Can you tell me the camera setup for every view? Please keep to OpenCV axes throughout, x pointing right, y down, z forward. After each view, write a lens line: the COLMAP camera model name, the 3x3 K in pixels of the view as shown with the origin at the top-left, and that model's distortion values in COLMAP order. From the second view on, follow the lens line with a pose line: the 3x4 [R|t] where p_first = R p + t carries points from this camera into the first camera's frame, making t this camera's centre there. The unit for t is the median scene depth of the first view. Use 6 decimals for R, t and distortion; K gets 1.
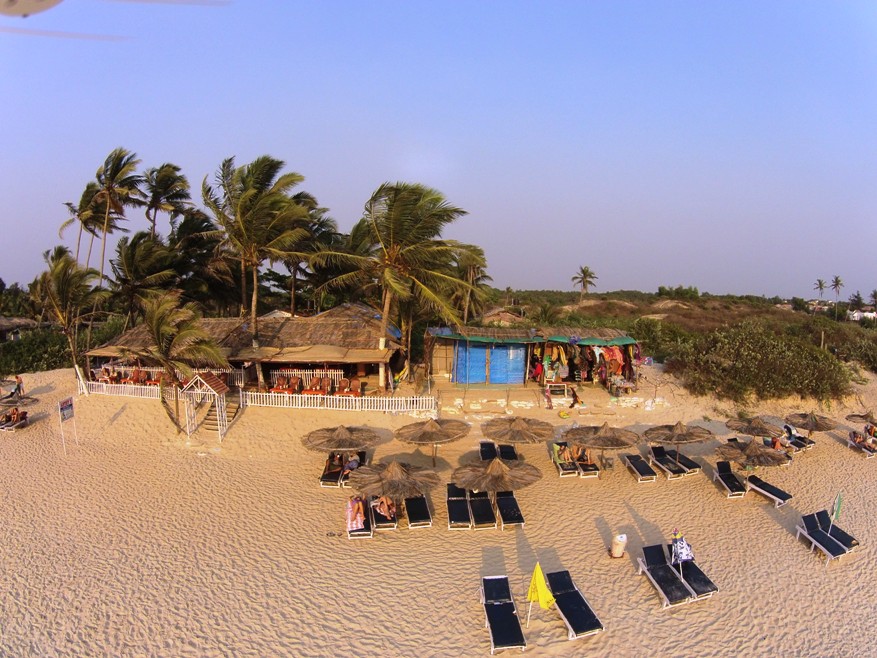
lens RADIAL K [[477.8, 0, 438.0], [0, 477.8, 330.1], [0, 0, 1]] dist [-0.290683, 0.068041]
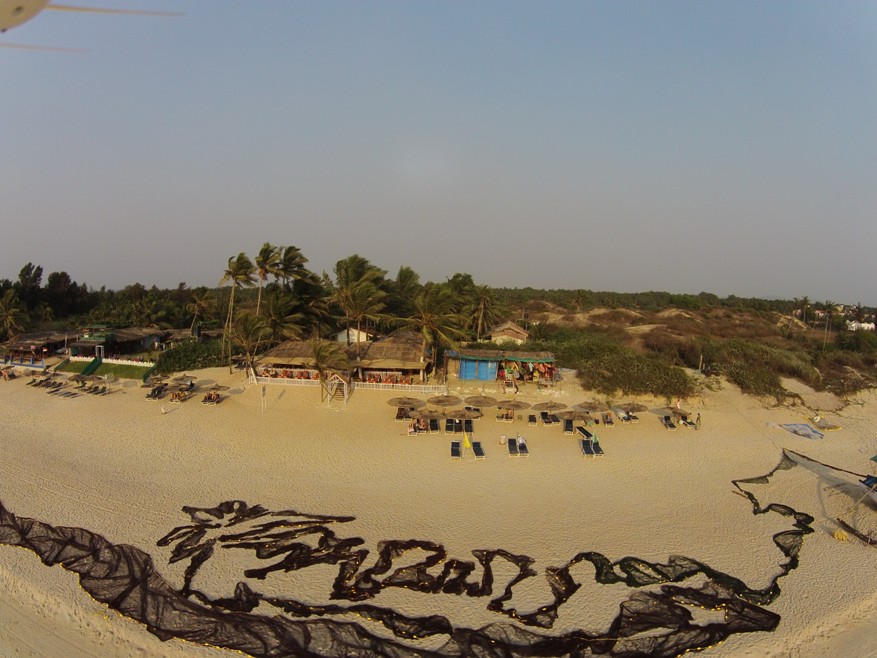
lens RADIAL K [[481.5, 0, 436.0], [0, 481.5, 328.1], [0, 0, 1]] dist [-0.306637, 0.080134]
pose [[0.996722, 0.019489, -0.078524, 0.104256], [-0.018888, 0.999786, 0.008387, -0.125348], [0.078671, -0.006876, 0.996877, -1.067803]]
